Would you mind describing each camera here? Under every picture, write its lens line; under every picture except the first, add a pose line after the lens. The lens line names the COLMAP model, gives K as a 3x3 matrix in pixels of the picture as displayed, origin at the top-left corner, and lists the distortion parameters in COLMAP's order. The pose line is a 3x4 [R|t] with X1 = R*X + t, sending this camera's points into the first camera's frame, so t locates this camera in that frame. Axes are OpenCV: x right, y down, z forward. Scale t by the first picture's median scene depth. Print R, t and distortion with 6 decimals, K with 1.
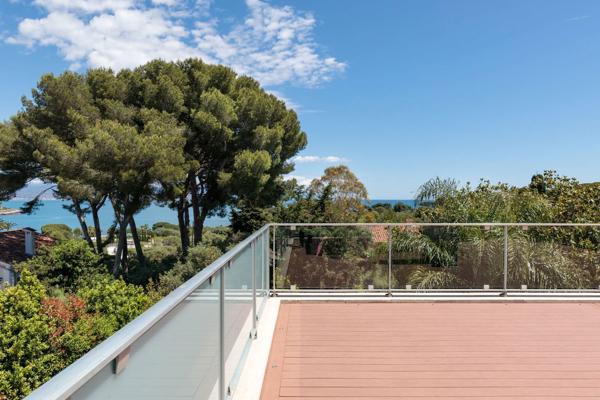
lens RADIAL K [[397.4, 0, 300.0], [0, 397.4, 200.0], [0, 0, 1]] dist [-0.004118, -0.000120]
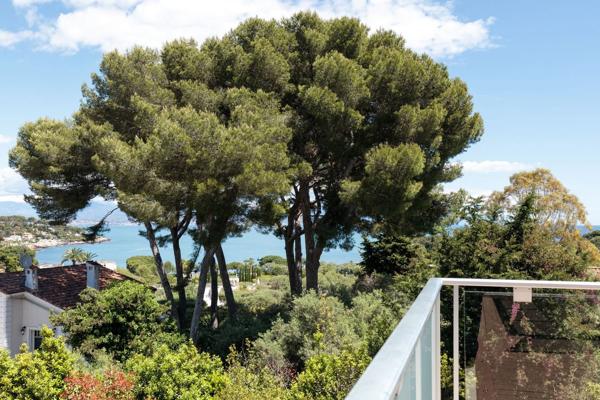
lens RADIAL K [[565.8, 0, 298.4], [0, 565.8, 213.6], [0, 0, 1]] dist [-0.002218, -0.001008]
pose [[0.958584, -0.005905, -0.284748, -0.011138], [-0.000063, 0.999781, -0.020946, 0.003160], [0.284809, 0.020096, 0.958373, 0.107459]]
